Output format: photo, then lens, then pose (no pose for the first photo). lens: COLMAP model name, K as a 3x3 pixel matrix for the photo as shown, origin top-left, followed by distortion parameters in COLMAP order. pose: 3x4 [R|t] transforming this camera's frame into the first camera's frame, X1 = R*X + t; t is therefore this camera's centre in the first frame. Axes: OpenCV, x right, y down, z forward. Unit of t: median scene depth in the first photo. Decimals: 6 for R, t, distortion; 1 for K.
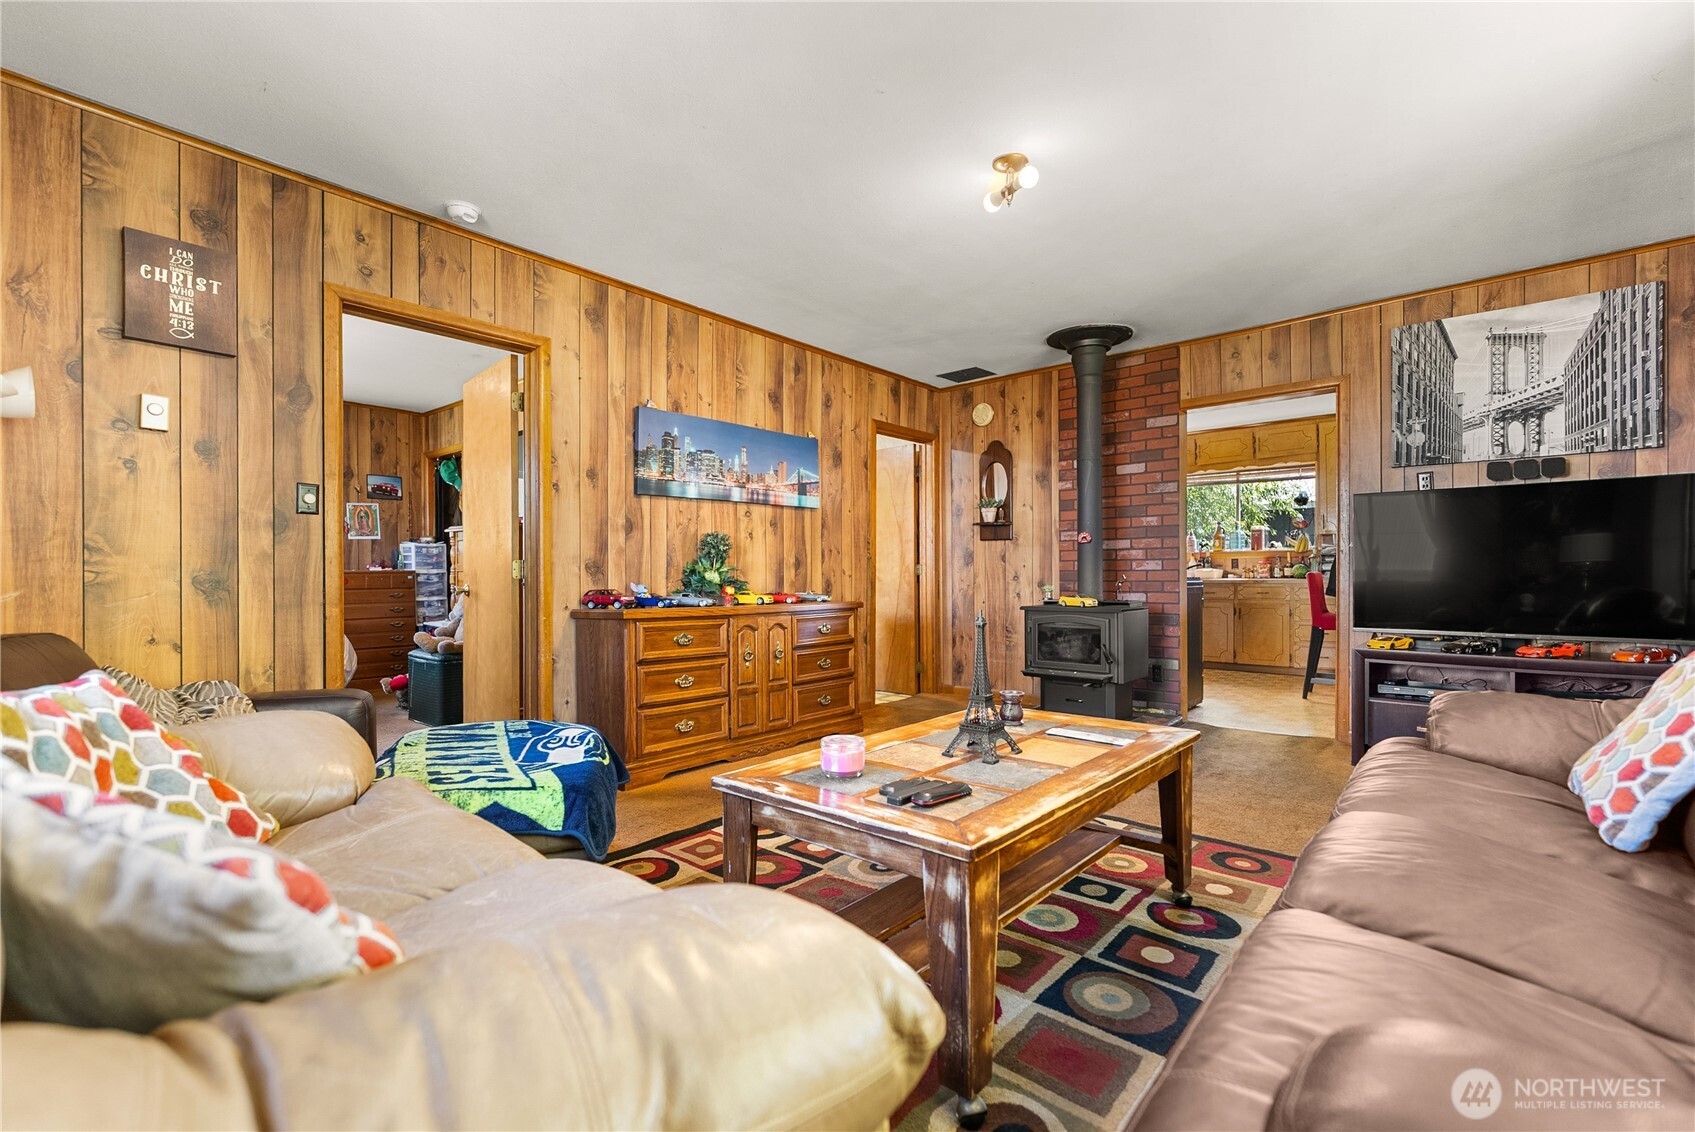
lens RADIAL K [[726.6, 0, 849.8], [0, 726.6, 581.9], [0, 0, 1]] dist [0.000662, -0.001466]
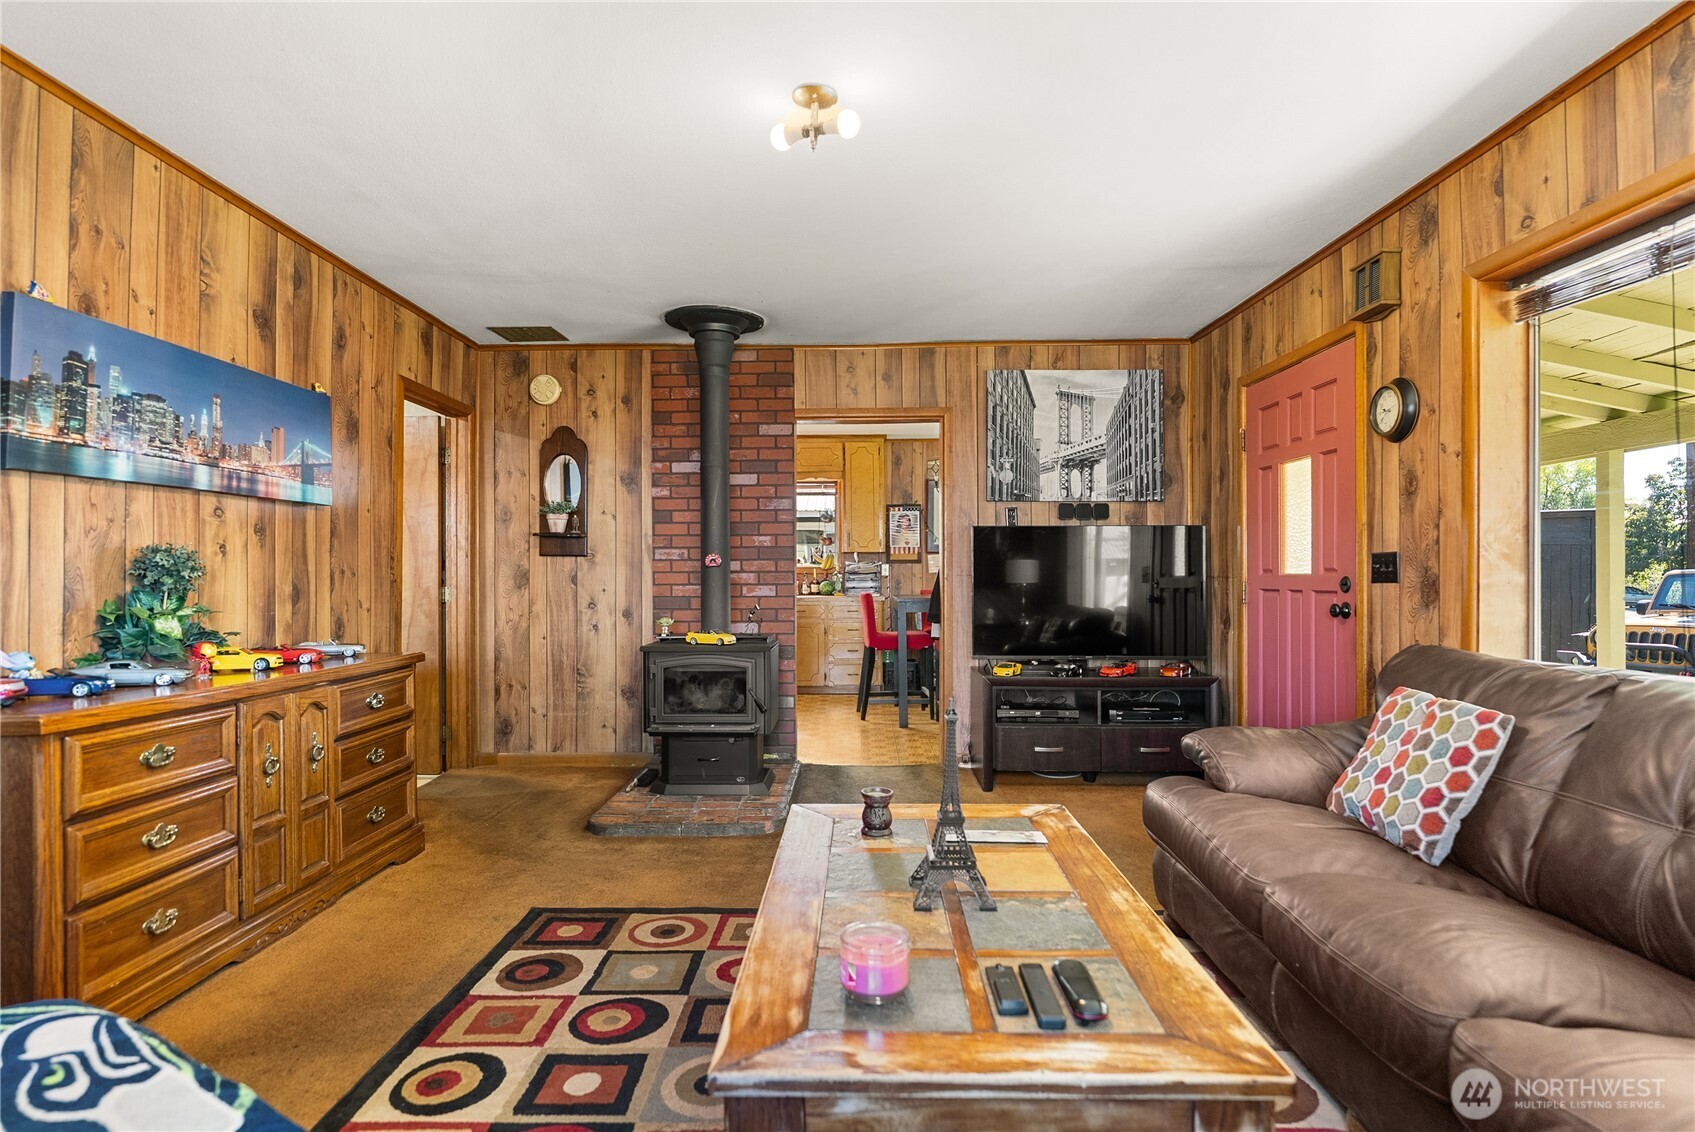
lens RADIAL K [[849.2, 0, 851.2], [0, 849.2, 575.3], [0, 0, 1]] dist [-0.003031, -0.000829]
pose [[0.771335, 0.004221, 0.636415, -0.198046], [0.006342, 0.999877, -0.014318, -0.033486], [-0.636398, 0.015080, 0.771214, 0.177538]]
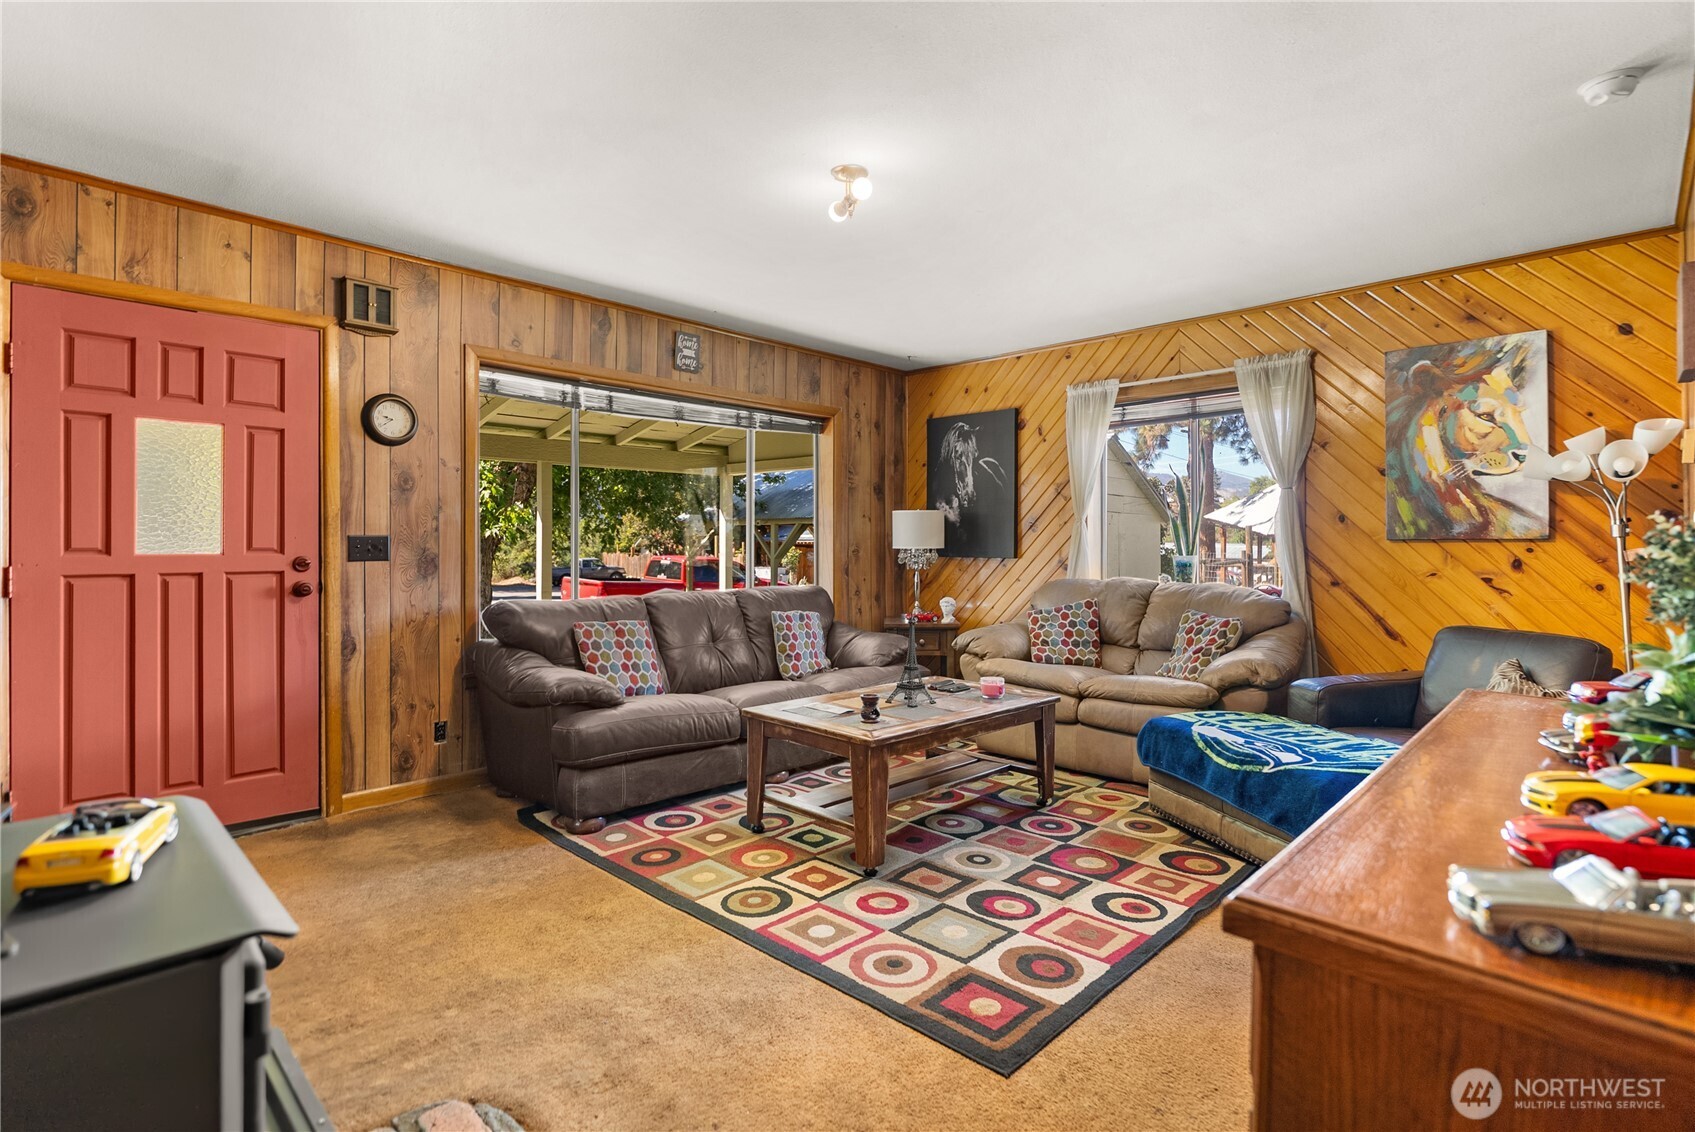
lens RADIAL K [[873.8, 0, 836.3], [0, 873.8, 539.6], [0, 0, 1]] dist [0.000382, 0.000434]
pose [[-0.997239, 0.001935, 0.074240, 0.091630], [0.002369, 0.999981, 0.005765, -0.060932], [-0.074228, 0.005925, -0.997224, 1.321108]]
